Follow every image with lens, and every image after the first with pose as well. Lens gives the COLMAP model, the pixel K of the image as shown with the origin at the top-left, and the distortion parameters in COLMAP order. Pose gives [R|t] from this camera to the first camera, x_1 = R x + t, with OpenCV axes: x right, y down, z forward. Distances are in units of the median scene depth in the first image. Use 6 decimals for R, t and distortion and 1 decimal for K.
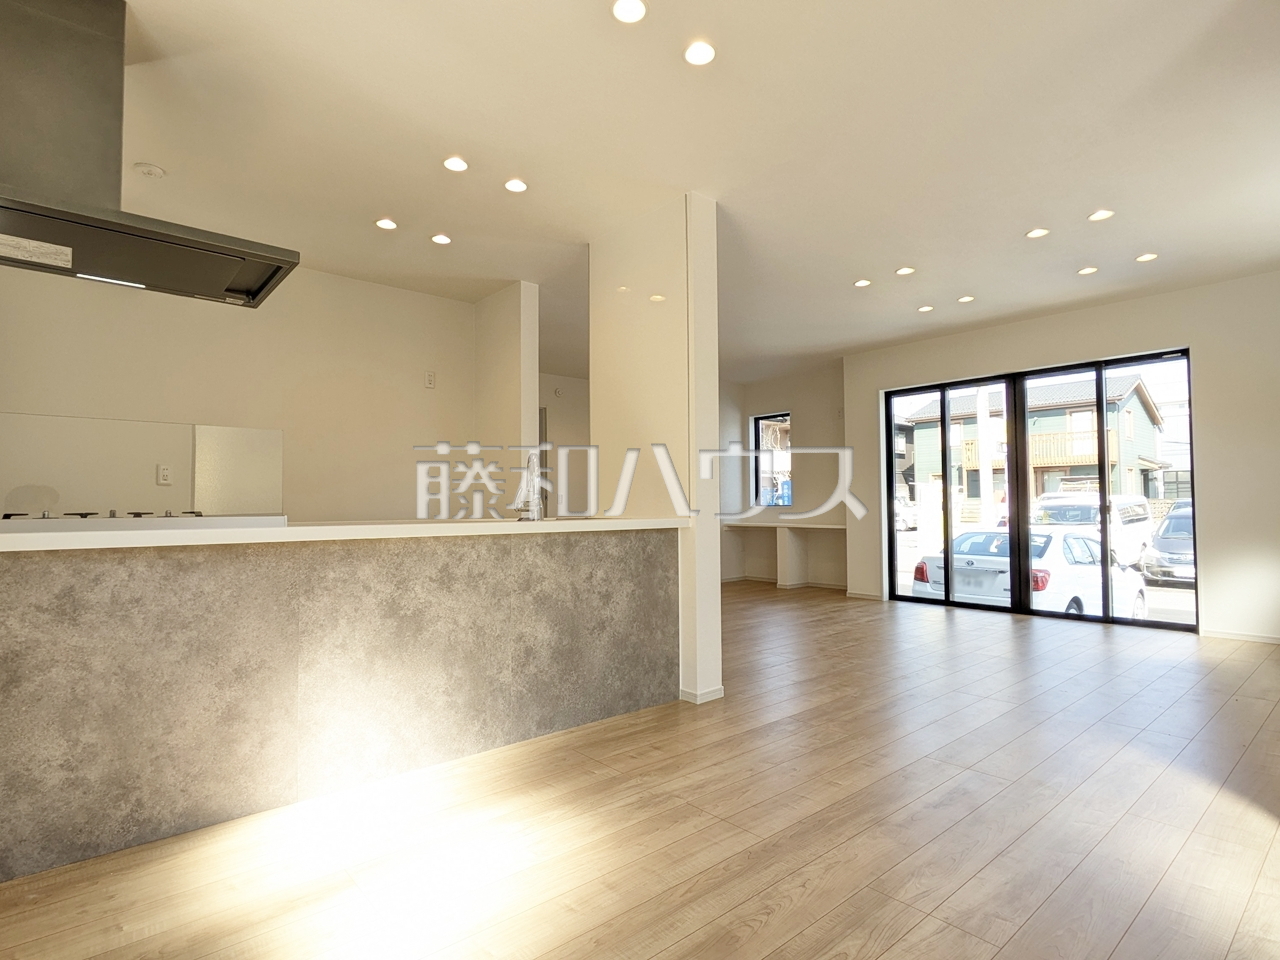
lens RADIAL K [[661.5, 0, 640.3], [0, 661.5, 476.6], [0, 0, 1]] dist [0.001026, 0.000137]
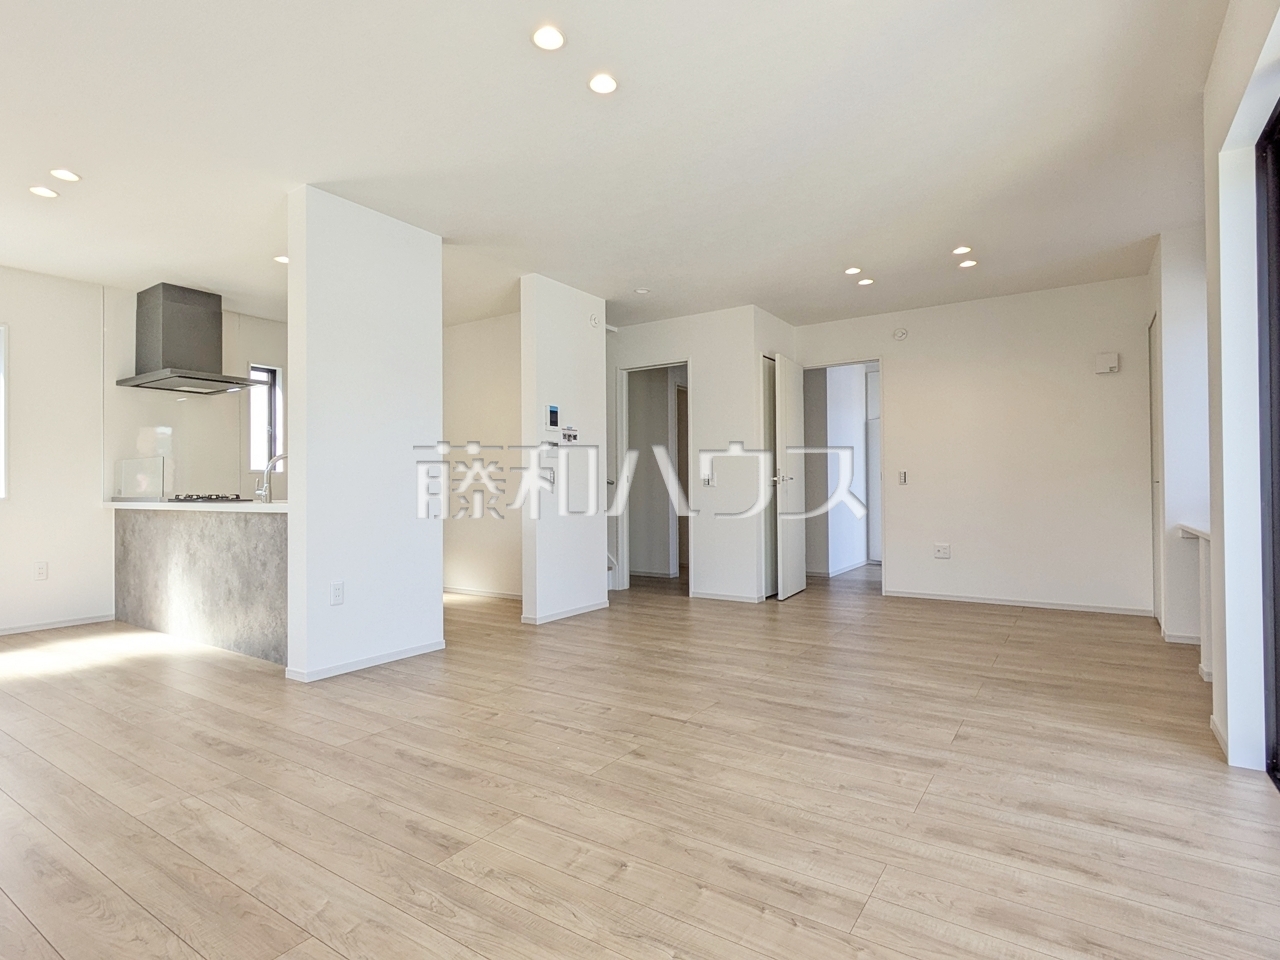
lens RADIAL K [[661.5, 0, 640.7], [0, 661.5, 487.5], [0, 0, 1]] dist [0.001026, 0.000137]
pose [[0.267347, -0.012475, -0.963520, 1.469159], [0.037290, 0.999301, -0.002591, 0.069952], [0.962878, -0.035237, 0.267626, 1.467908]]
